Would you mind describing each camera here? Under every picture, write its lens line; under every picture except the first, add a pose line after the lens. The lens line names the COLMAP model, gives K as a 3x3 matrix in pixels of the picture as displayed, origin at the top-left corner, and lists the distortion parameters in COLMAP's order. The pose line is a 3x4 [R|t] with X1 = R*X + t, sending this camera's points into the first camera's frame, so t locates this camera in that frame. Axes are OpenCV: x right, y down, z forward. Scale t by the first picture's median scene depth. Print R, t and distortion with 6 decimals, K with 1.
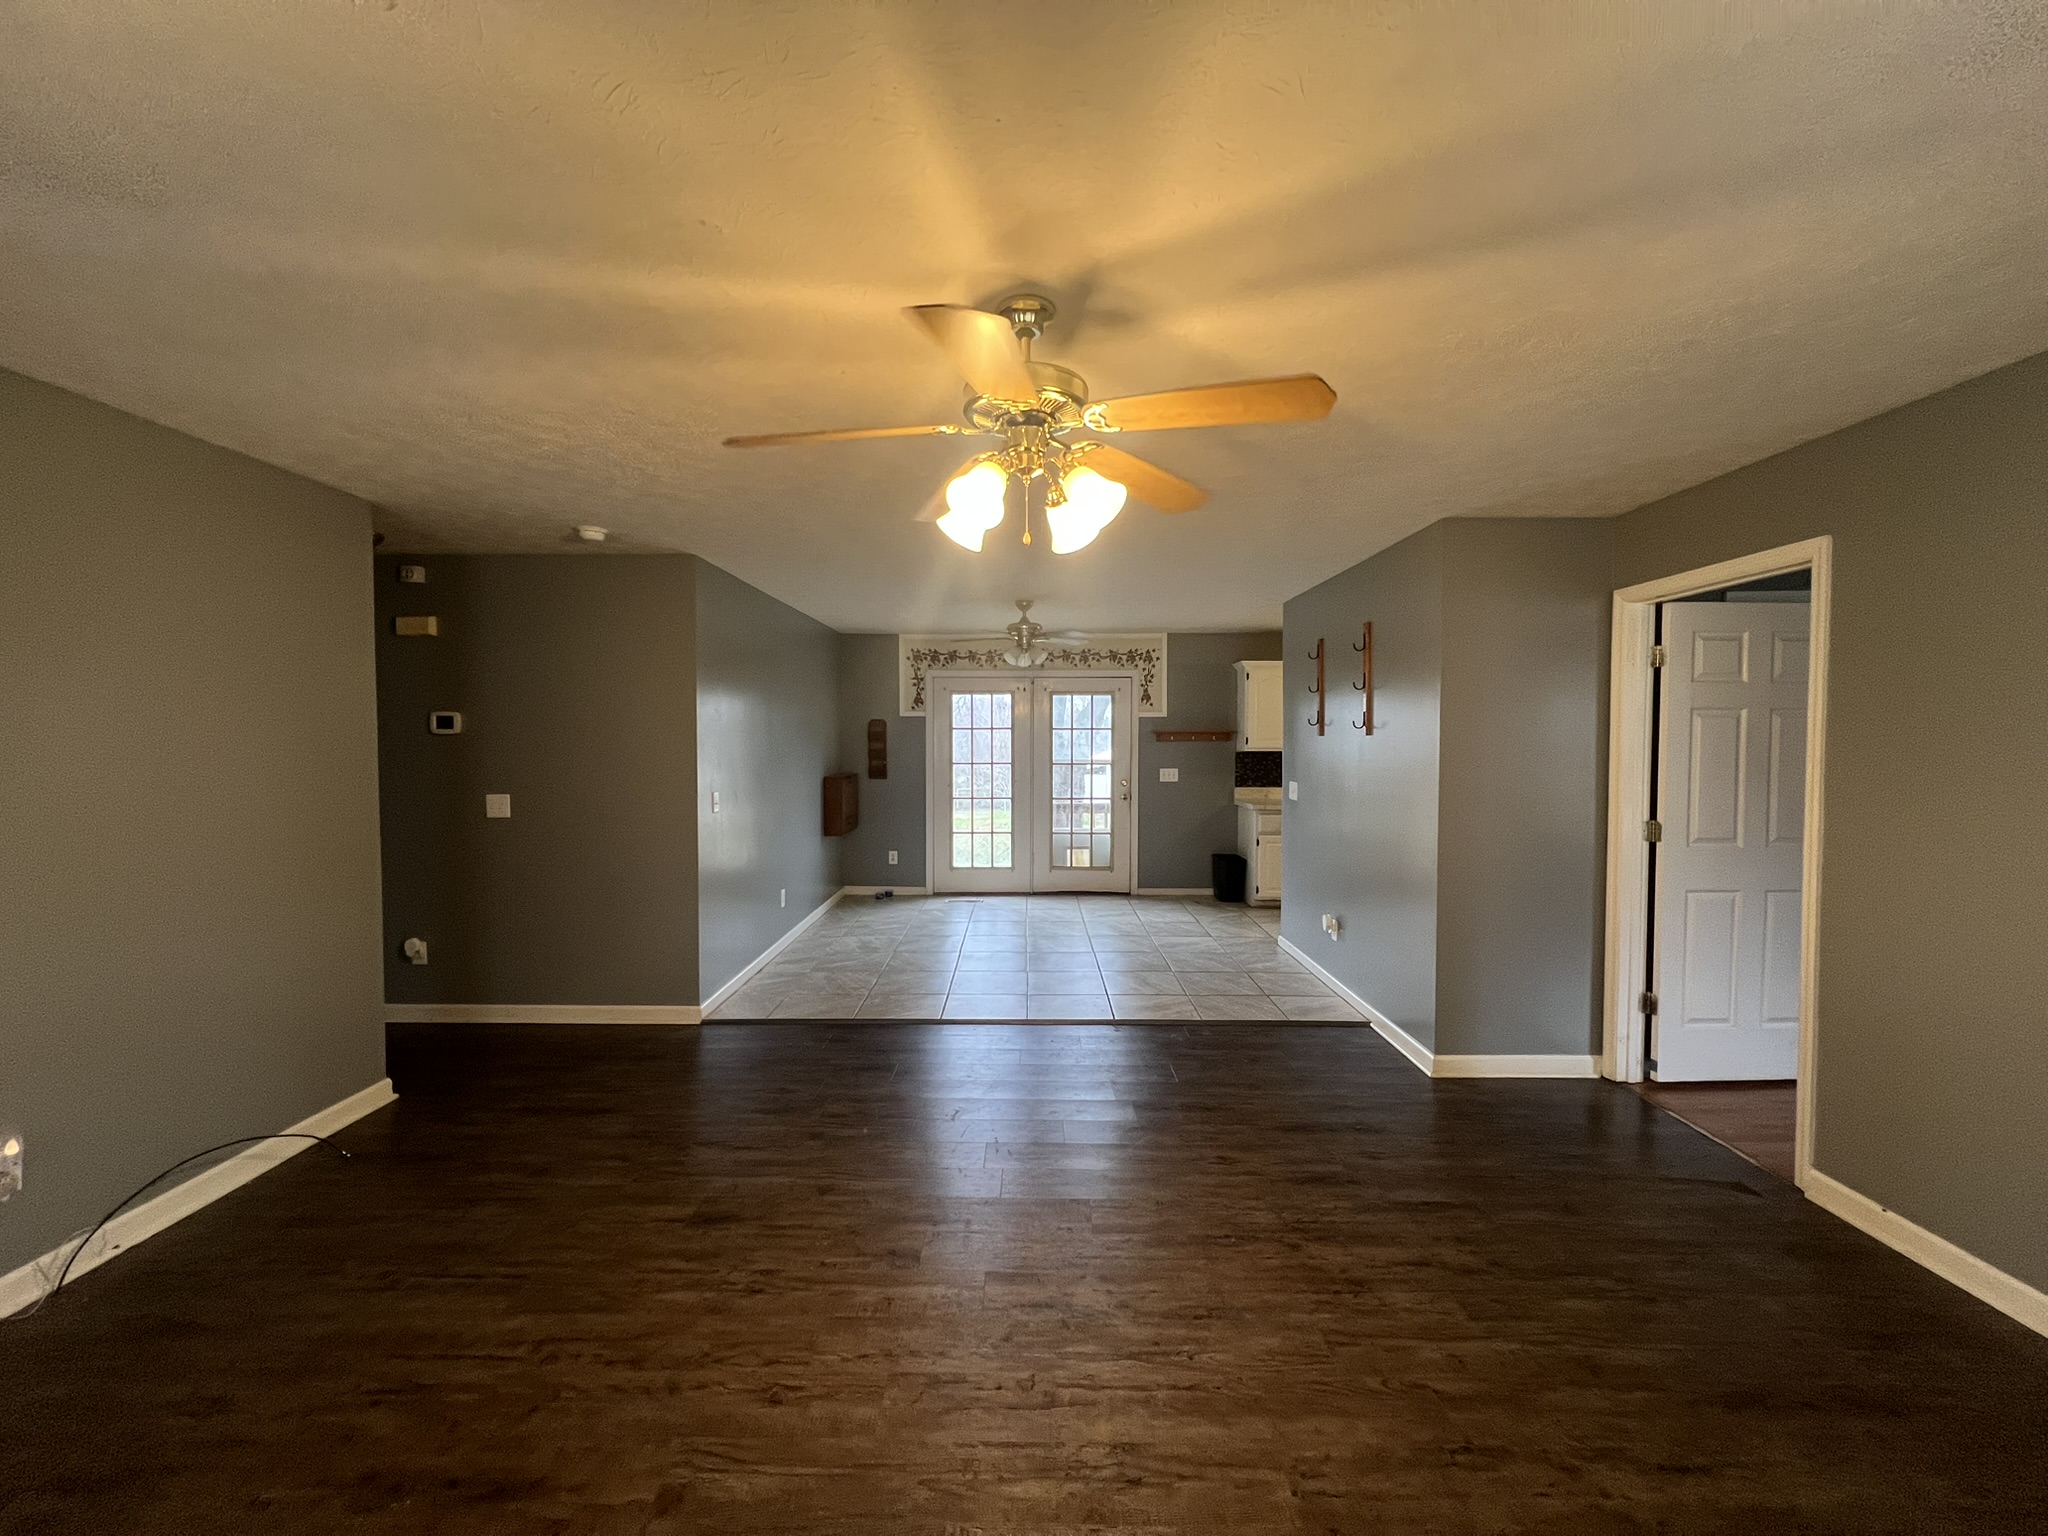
lens RADIAL K [[818.5, 0, 1019.2], [0, 818.5, 764.5], [0, 0, 1]] dist [-0.000240, -0.000010]
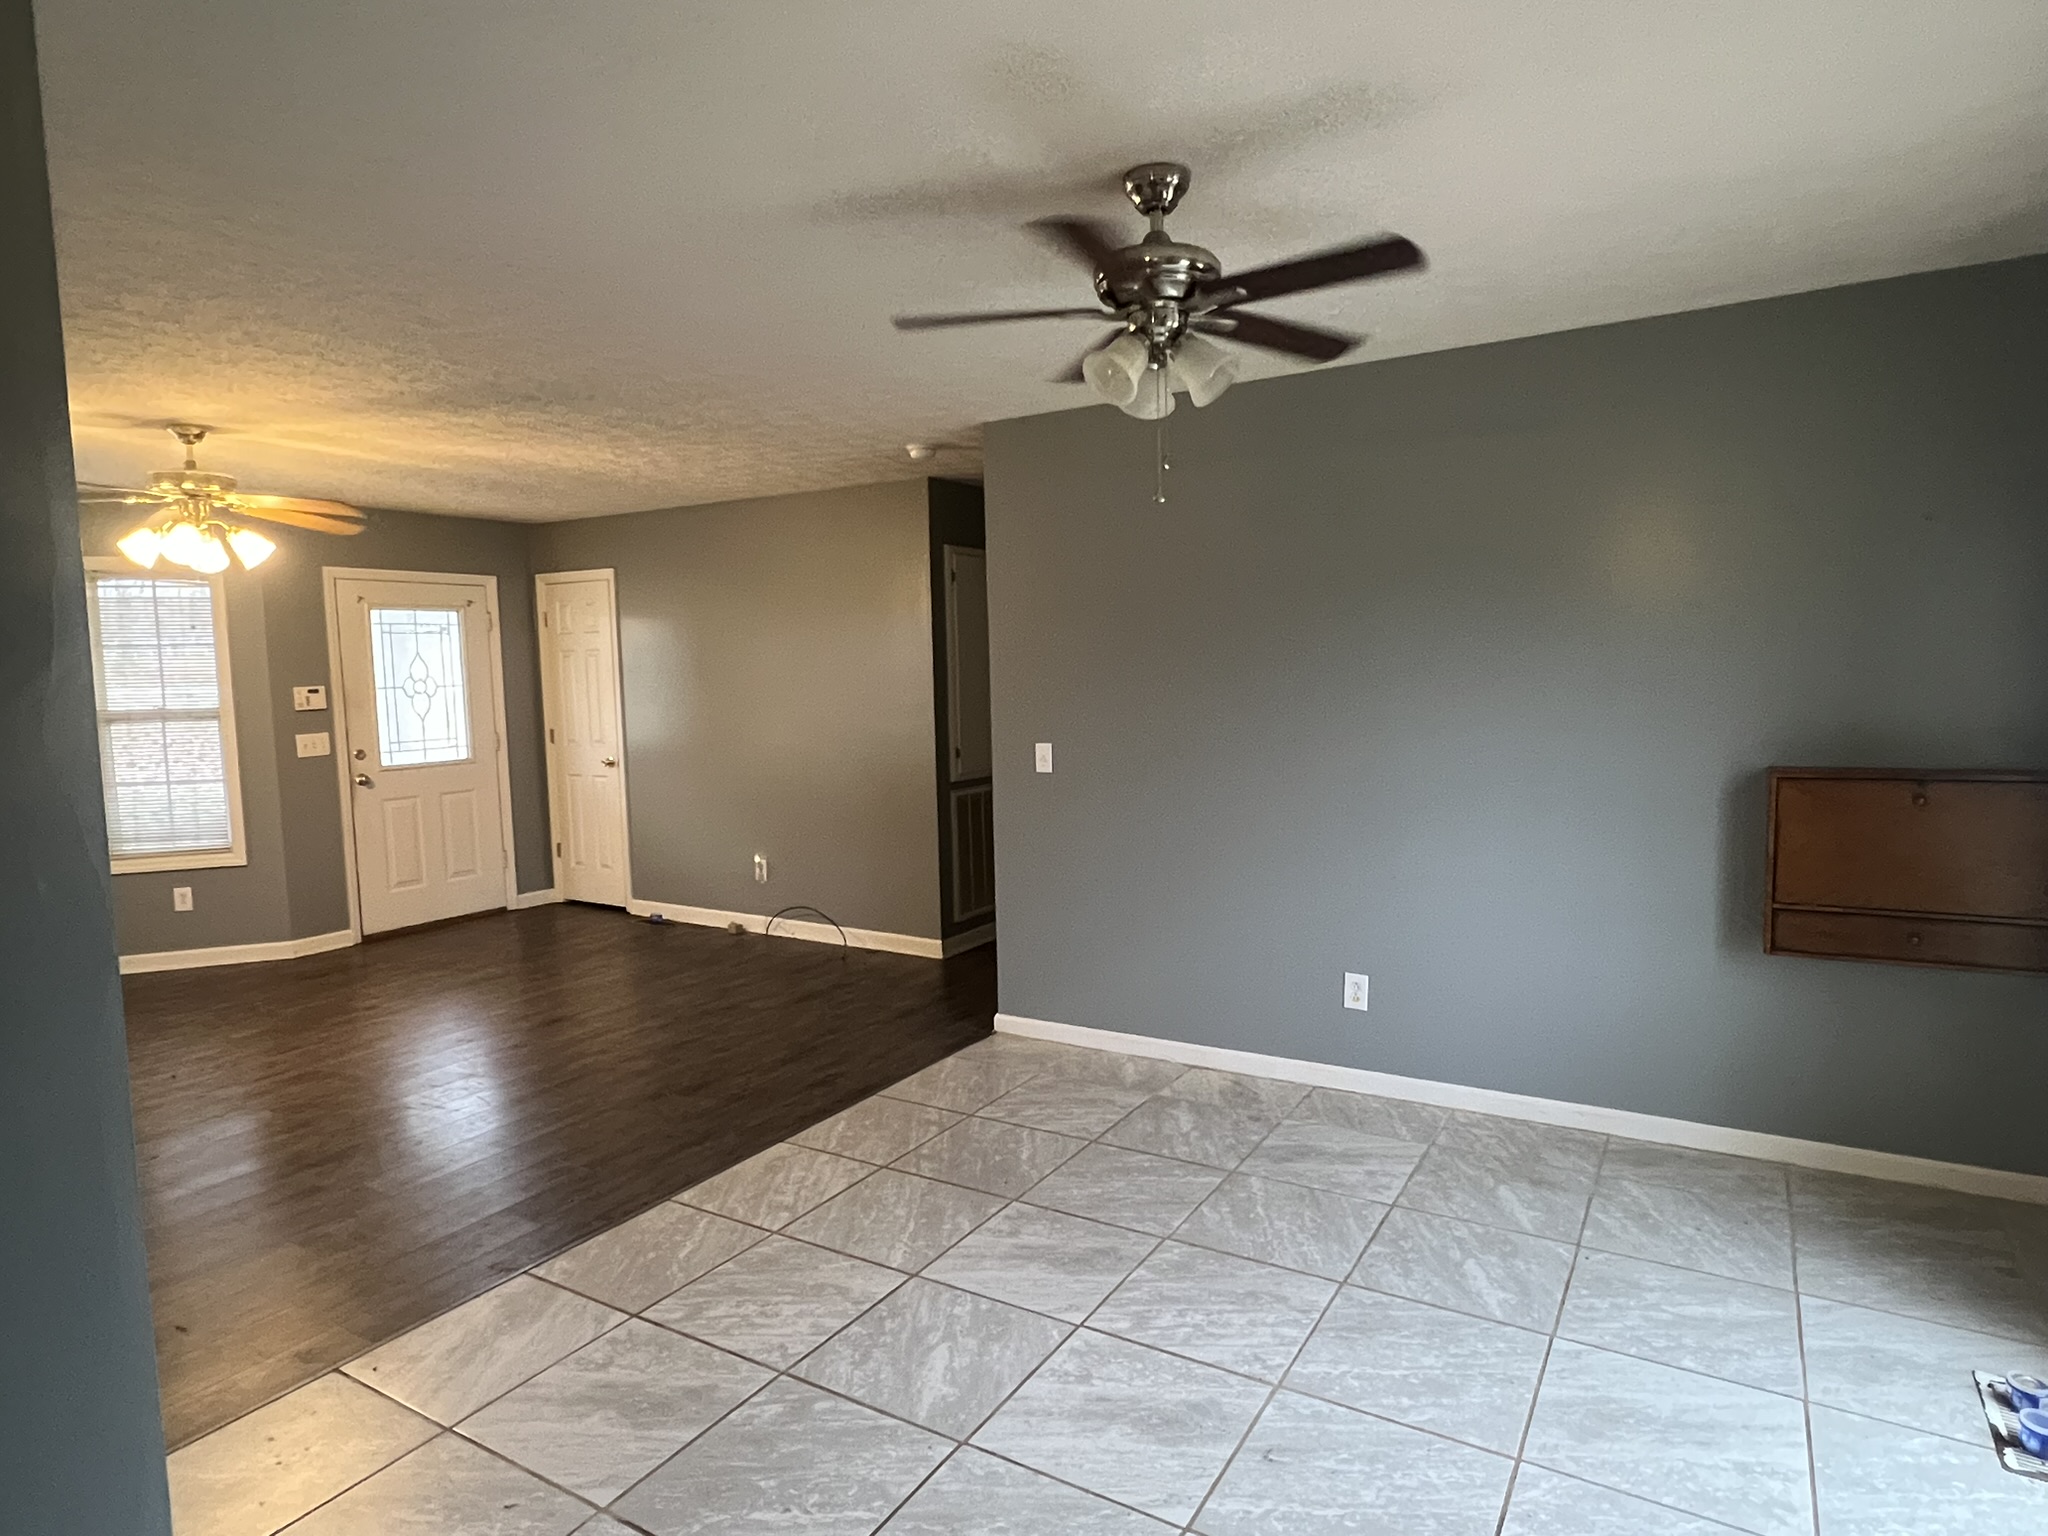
lens RADIAL K [[1166.8, 0, 1026.5], [0, 1166.8, 771.5], [0, 0, 1]] dist [0.001662, 0.000157]
pose [[-0.500600, 0.091656, -0.860813, 0.632357], [-0.012258, 0.993529, 0.112915, -0.071341], [0.865592, 0.067077, -0.496237, 1.864904]]
